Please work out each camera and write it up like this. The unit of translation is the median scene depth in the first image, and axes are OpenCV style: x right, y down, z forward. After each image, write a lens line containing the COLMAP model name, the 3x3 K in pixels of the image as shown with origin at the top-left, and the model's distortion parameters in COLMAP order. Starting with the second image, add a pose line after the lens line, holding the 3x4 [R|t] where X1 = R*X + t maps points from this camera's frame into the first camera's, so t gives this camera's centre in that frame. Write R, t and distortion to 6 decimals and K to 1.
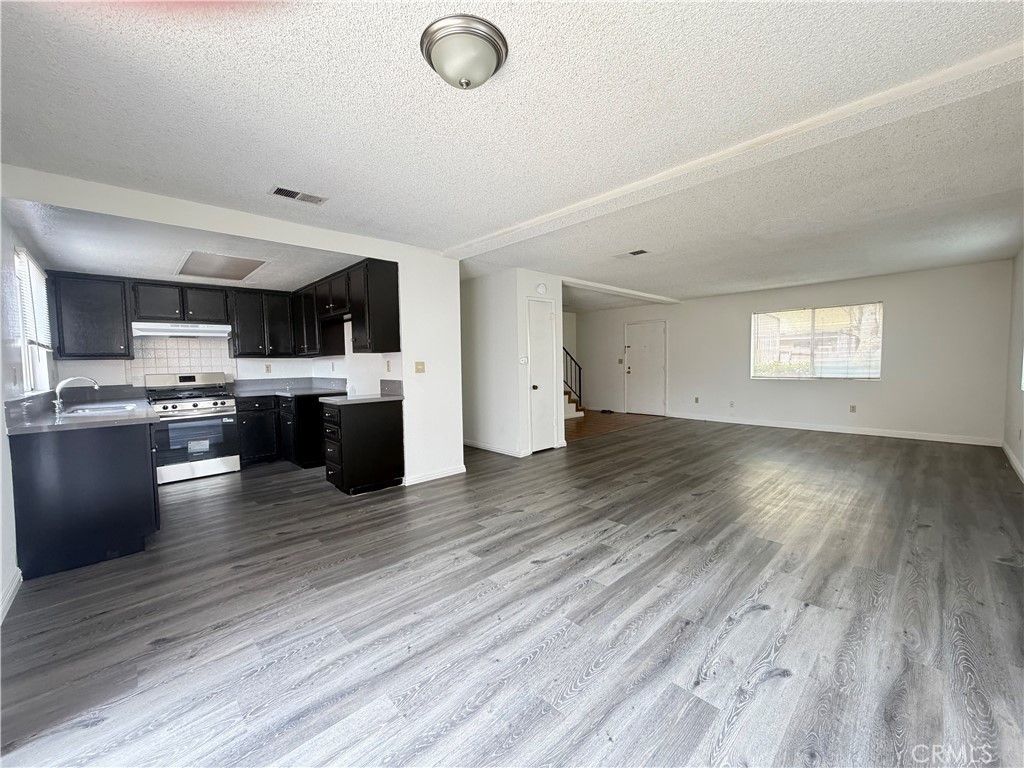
lens RADIAL K [[406.3, 0, 508.5], [0, 406.3, 385.6], [0, 0, 1]] dist [-0.000224, -0.000018]
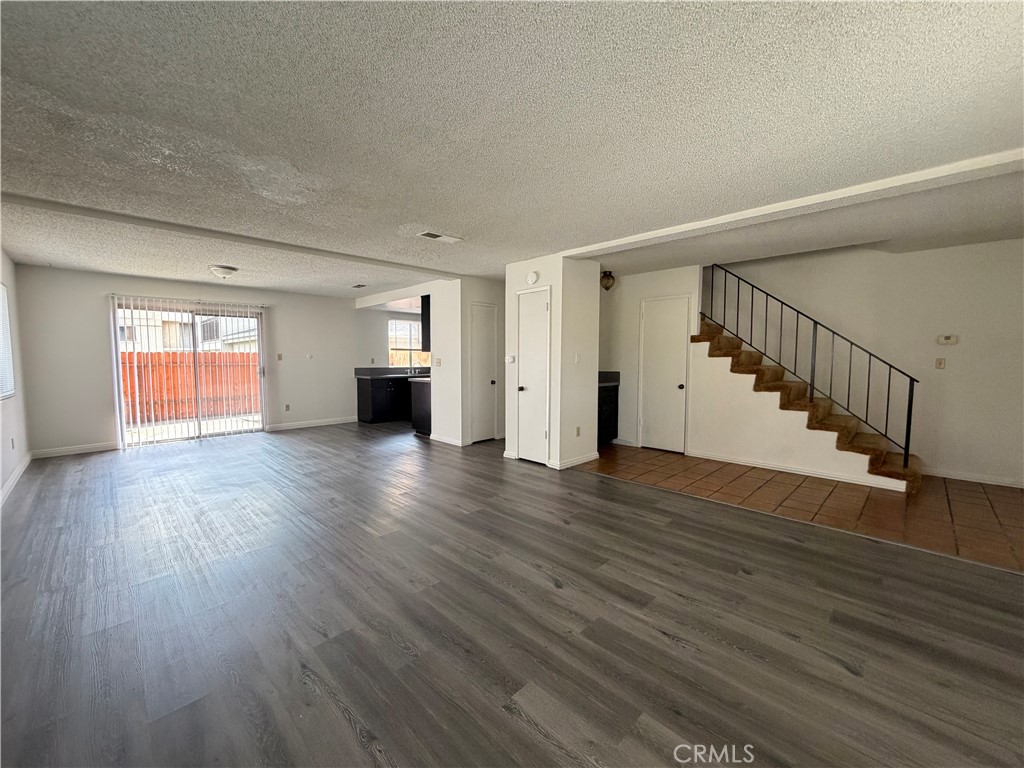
lens RADIAL K [[396.8, 0, 522.1], [0, 396.8, 384.3], [0, 0, 1]] dist [0.000716, 0.000072]
pose [[0.038309, 0.085686, -0.995585, 1.309698], [-0.058422, 0.994805, 0.083370, -0.109529], [0.997557, 0.054970, 0.043116, 1.333687]]
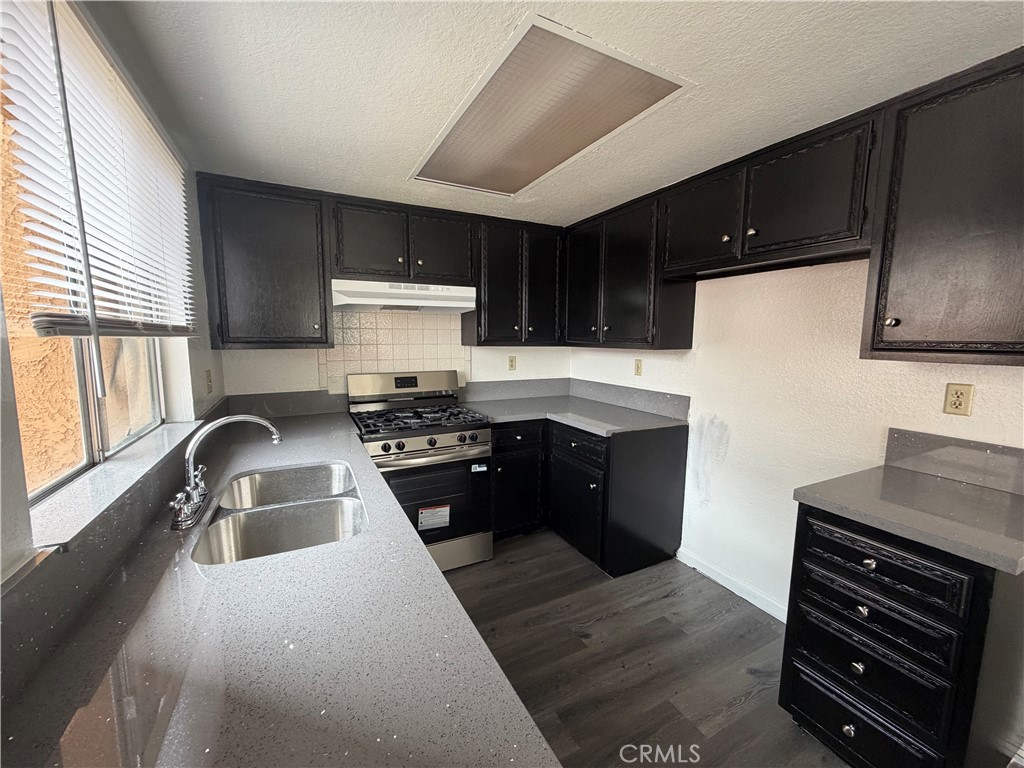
lens RADIAL K [[409.9, 0, 508.8], [0, 409.9, 384.6], [0, 0, 1]] dist [0.000216, 0.000189]
pose [[0.960702, 0.061201, -0.270750, -0.610695], [-0.044040, 0.996643, 0.069018, -0.072734], [0.274065, -0.054381, 0.960173, 0.599334]]
